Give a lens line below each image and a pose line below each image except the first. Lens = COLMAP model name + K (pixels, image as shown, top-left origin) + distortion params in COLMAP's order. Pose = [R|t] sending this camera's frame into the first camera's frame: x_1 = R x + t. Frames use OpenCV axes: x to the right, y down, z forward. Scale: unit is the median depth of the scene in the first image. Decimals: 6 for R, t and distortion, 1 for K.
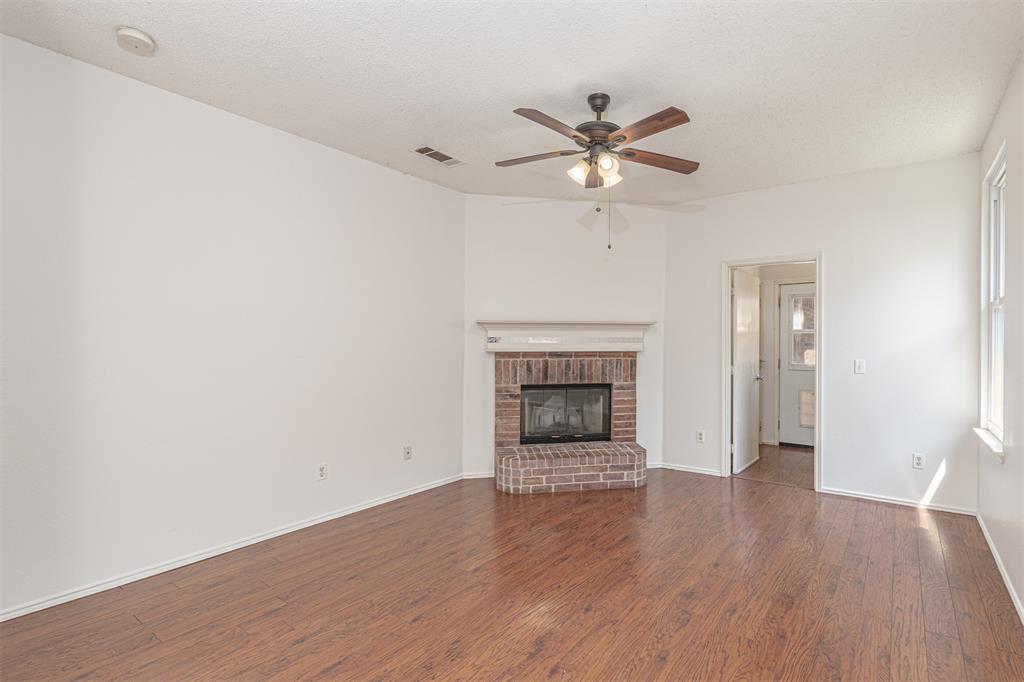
lens RADIAL K [[473.7, 0, 579.6], [0, 473.7, 343.6], [0, 0, 1]] dist [0.003773, 0.000157]
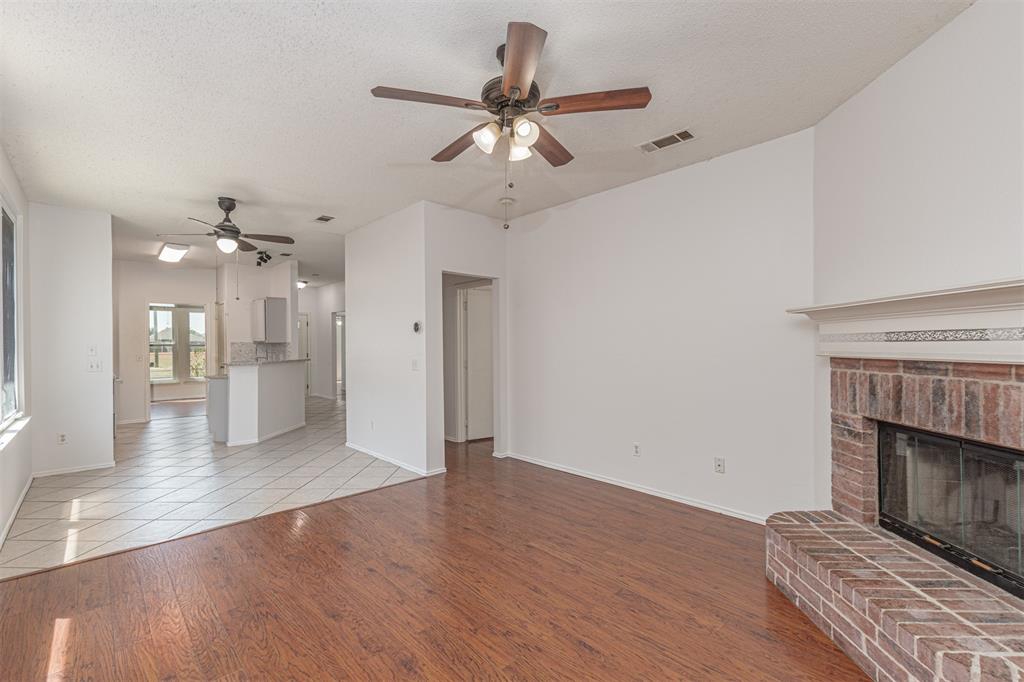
lens RADIAL K [[445.5, 0, 512.0], [0, 445.5, 341.0], [0, 0, 1]] dist [0.010080, -0.000474]
pose [[-0.220771, -0.007736, -0.975295, 0.490491], [0.003791, 0.999954, -0.008789, -0.000204], [0.975318, -0.005638, -0.220731, 0.709454]]
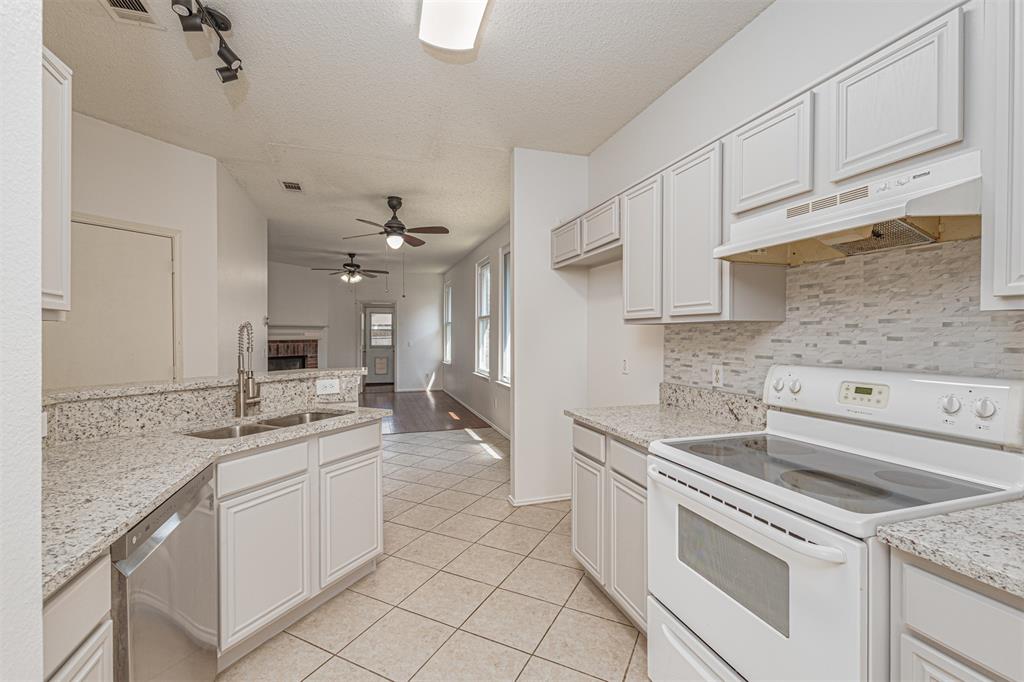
lens RADIAL K [[445.5, 0, 512.0], [0, 445.5, 341.0], [0, 0, 1]] dist [0.010080, -0.000474]
pose [[0.615613, -0.012453, 0.787950, -0.947620], [0.003848, 0.999911, 0.012796, 0.000346], [-0.788039, -0.004845, 0.615606, -0.933257]]
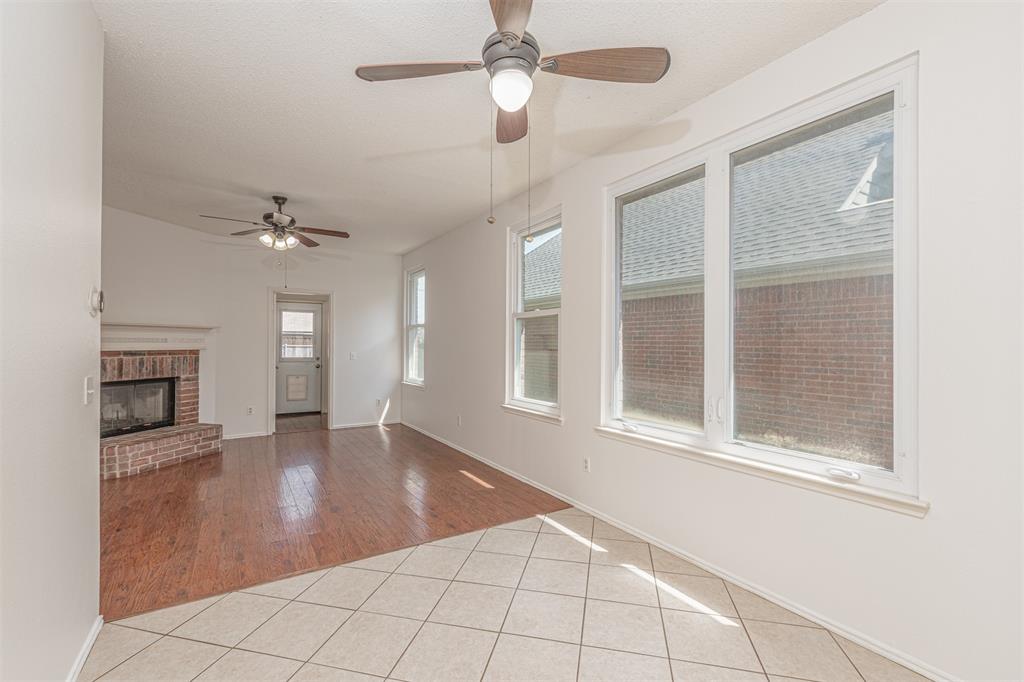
lens RADIAL K [[449.1, 0, 524.6], [0, 449.1, 341.9], [0, 0, 1]] dist [-0.016034, -0.000421]
pose [[0.388837, 0.003448, 0.921300, -0.653985], [-0.000979, 0.999994, -0.003330, -0.001177], [-0.921306, 0.000393, 0.388838, -0.254933]]
